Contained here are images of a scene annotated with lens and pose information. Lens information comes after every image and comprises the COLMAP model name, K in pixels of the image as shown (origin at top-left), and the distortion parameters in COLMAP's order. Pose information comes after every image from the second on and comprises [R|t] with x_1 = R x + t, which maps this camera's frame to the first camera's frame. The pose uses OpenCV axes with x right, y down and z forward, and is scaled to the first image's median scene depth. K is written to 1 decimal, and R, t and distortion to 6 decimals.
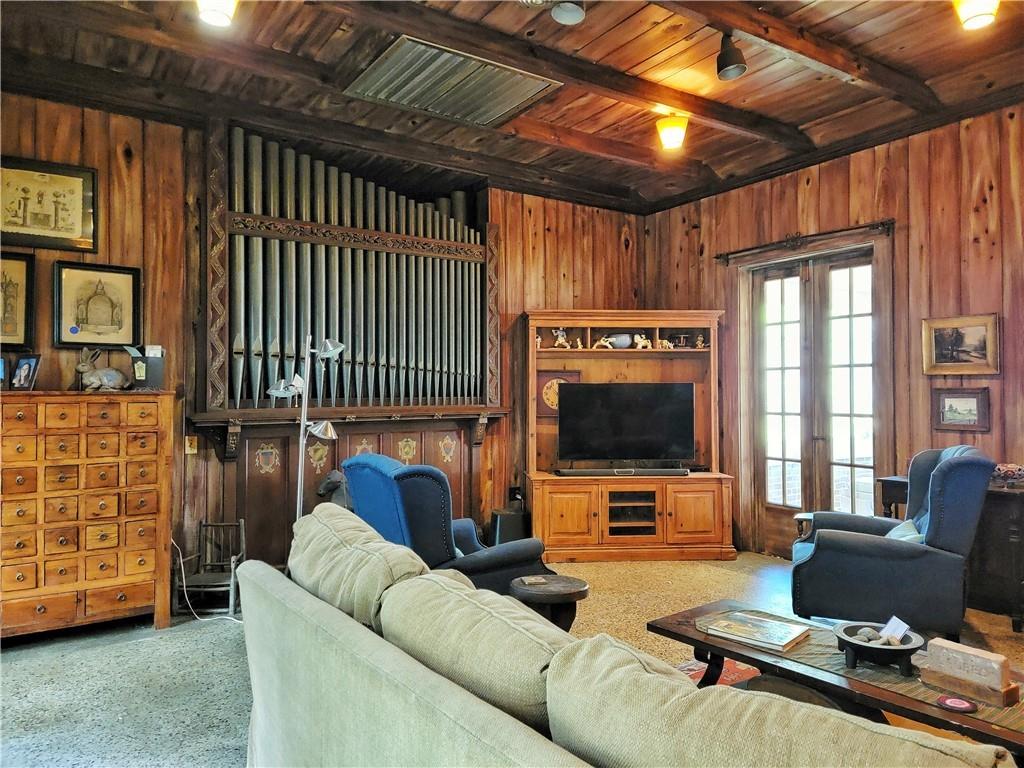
lens RADIAL K [[707.6, 0, 513.5], [0, 707.6, 380.8], [0, 0, 1]] dist [0.089106, -0.071849]
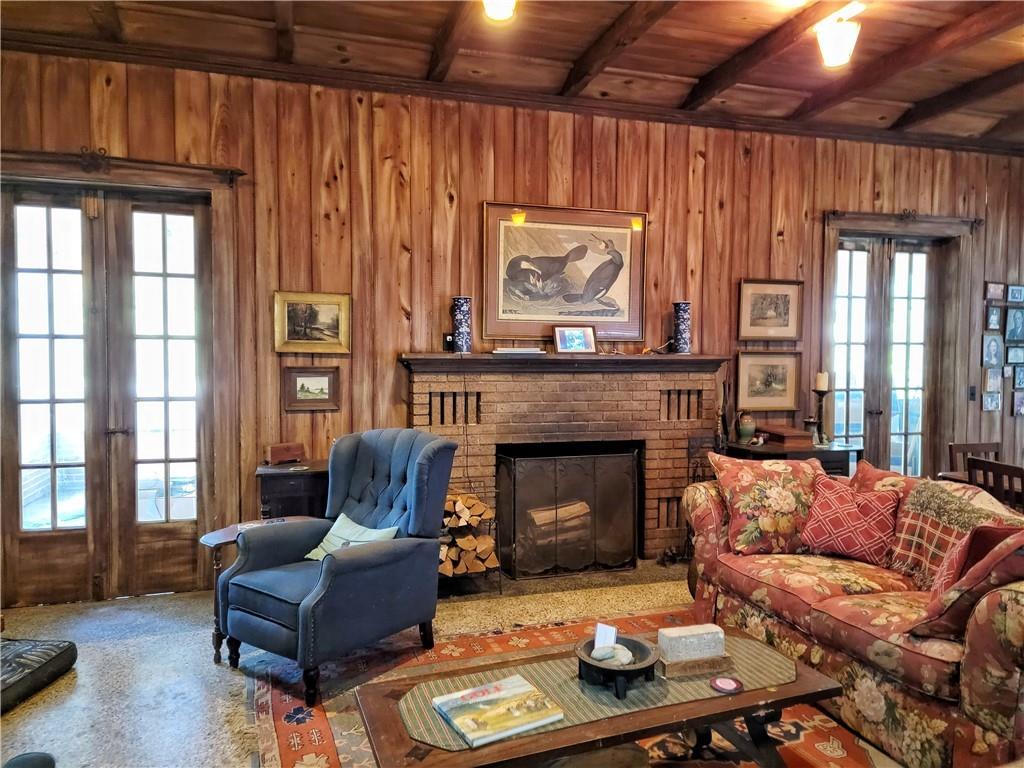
lens RADIAL K [[707.6, 0, 513.5], [0, 707.6, 380.8], [0, 0, 1]] dist [0.089106, -0.071849]
pose [[0.299208, -0.030245, 0.953709, -0.207596], [-0.020721, 0.999056, 0.038184, -0.012880], [-0.953963, -0.031187, 0.298299, 0.445483]]
